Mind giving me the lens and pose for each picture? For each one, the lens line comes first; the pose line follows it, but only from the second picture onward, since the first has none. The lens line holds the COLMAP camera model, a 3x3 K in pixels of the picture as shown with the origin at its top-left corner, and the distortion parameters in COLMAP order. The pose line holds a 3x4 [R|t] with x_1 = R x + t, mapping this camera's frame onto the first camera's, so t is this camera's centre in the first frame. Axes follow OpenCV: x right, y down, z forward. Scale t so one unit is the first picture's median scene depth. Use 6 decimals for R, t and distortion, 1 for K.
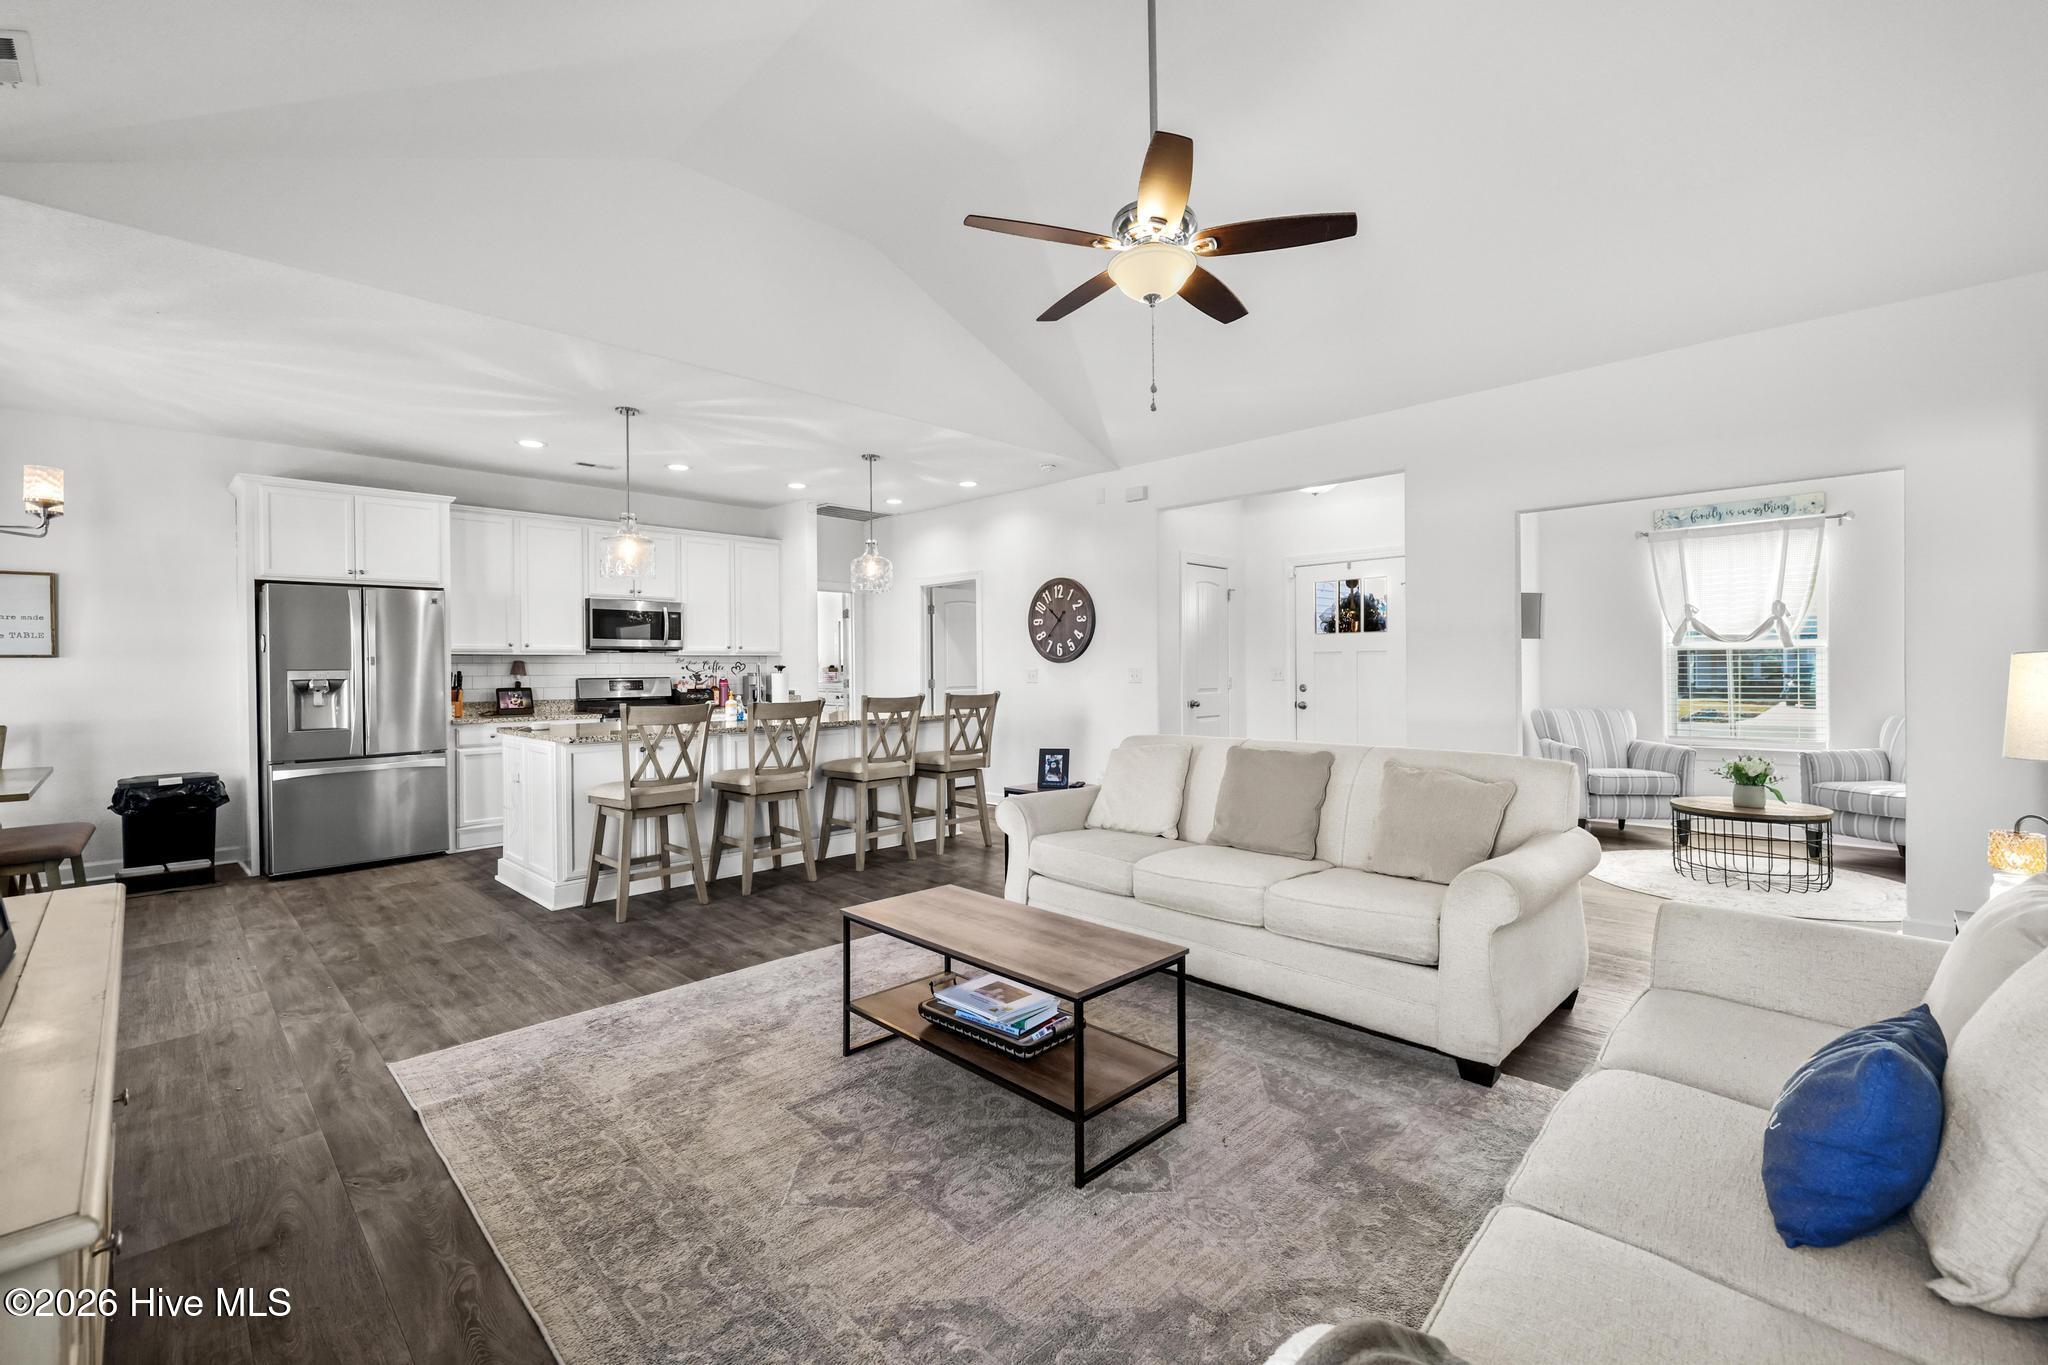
lens RADIAL K [[879.9, 0, 1027.1], [0, 879.9, 670.2], [0, 0, 1]] dist [-0.003140, 0.001320]
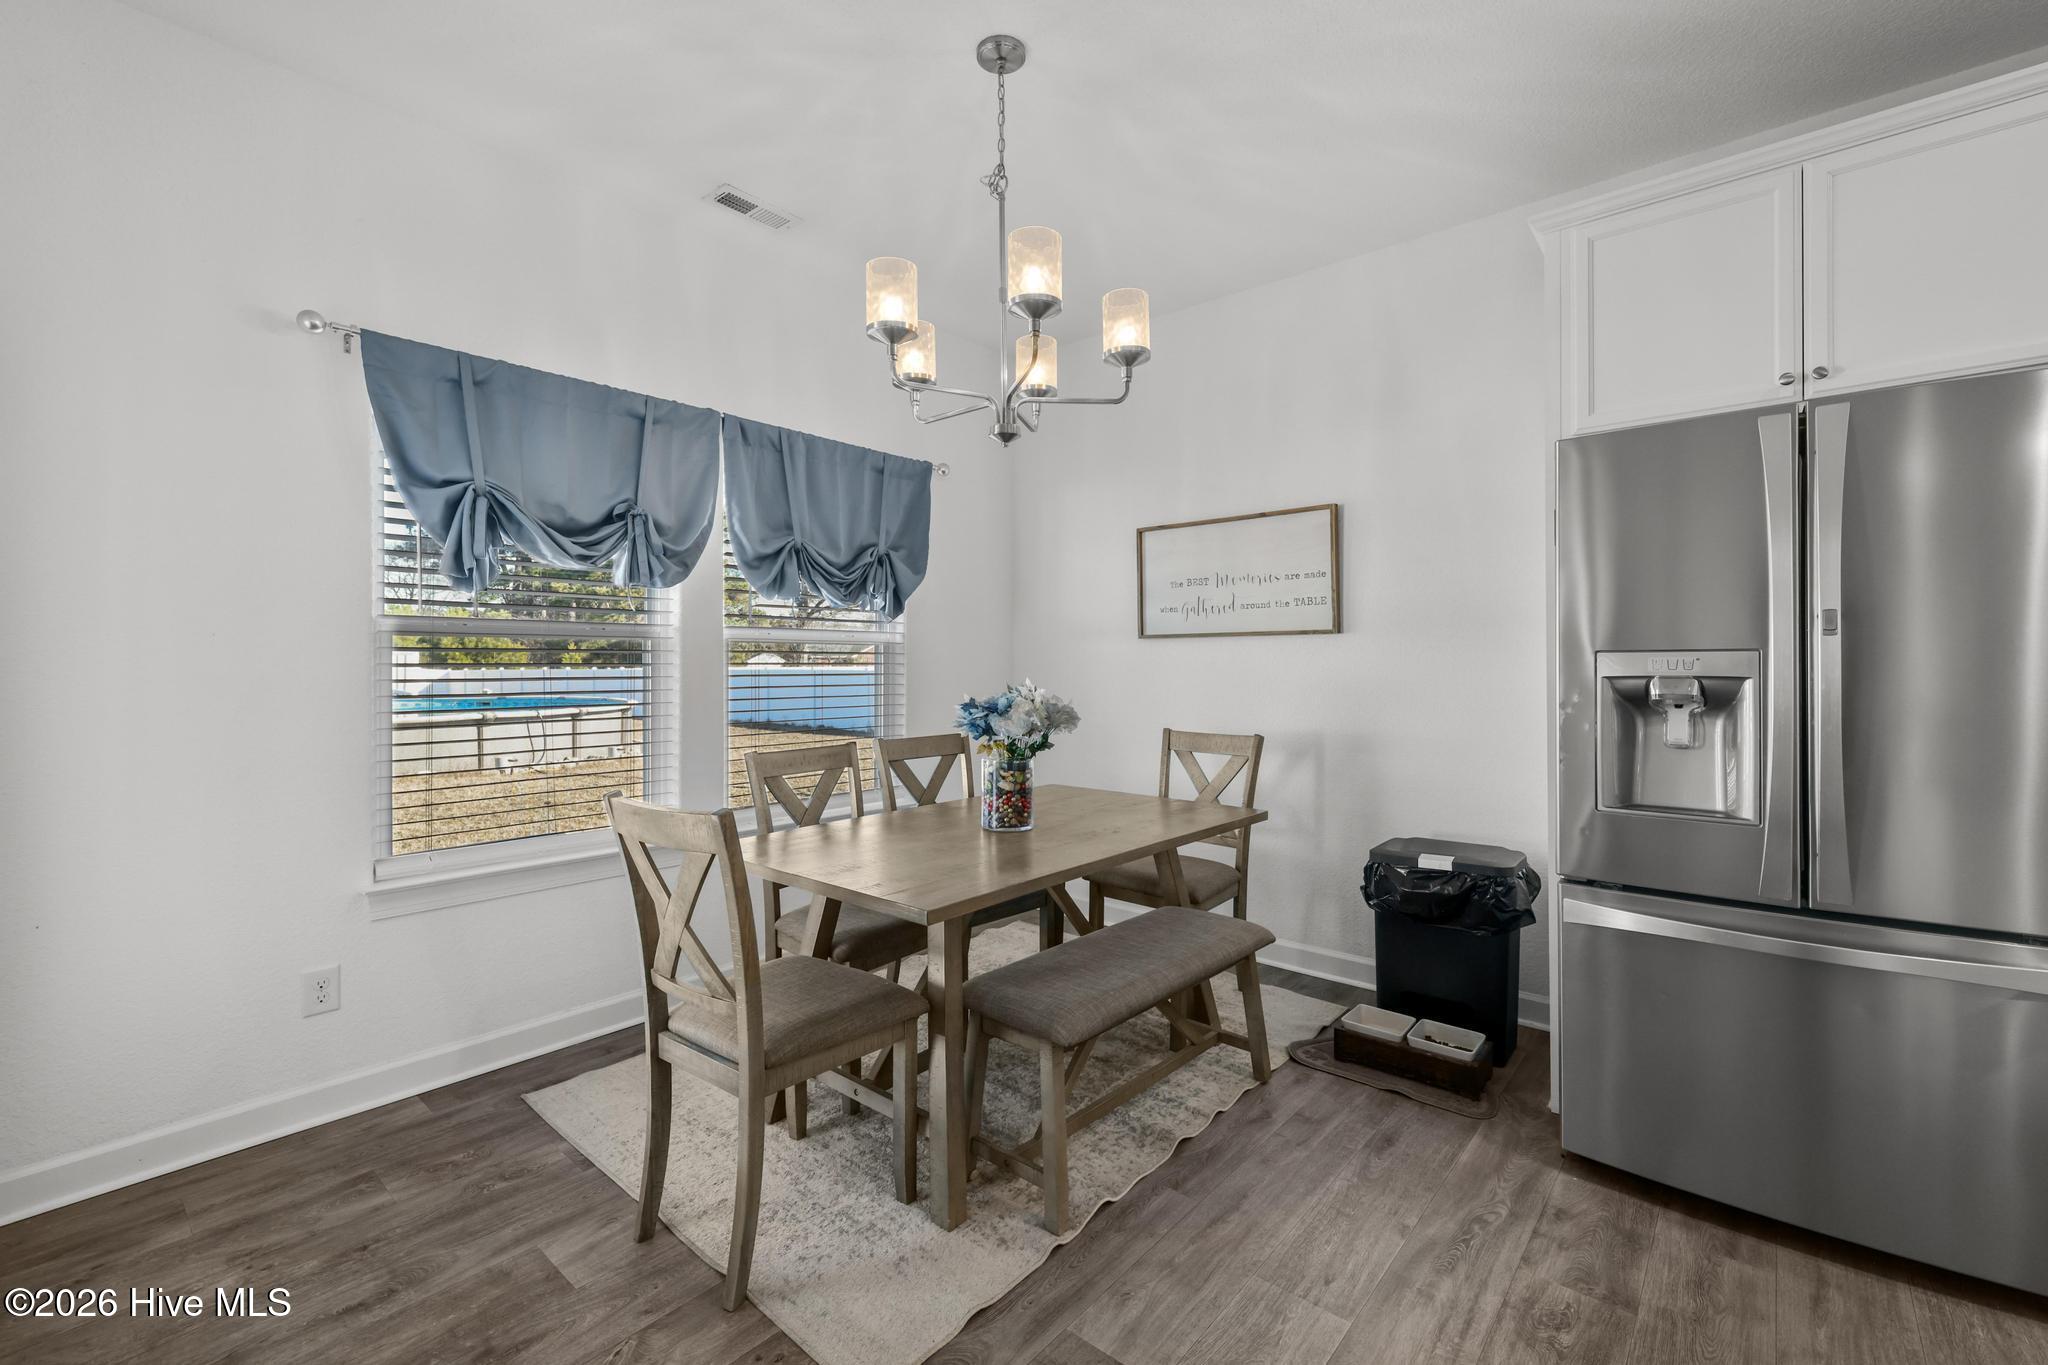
lens RADIAL K [[879.9, 0, 1023.9], [0, 879.9, 660.6], [0, 0, 1]] dist [-0.003140, 0.001320]
pose [[0.067082, 0.008063, -0.997715, -0.445744], [0.001628, 0.999965, 0.008191, 0.000317], [0.997746, -0.002174, 0.067066, 0.687112]]
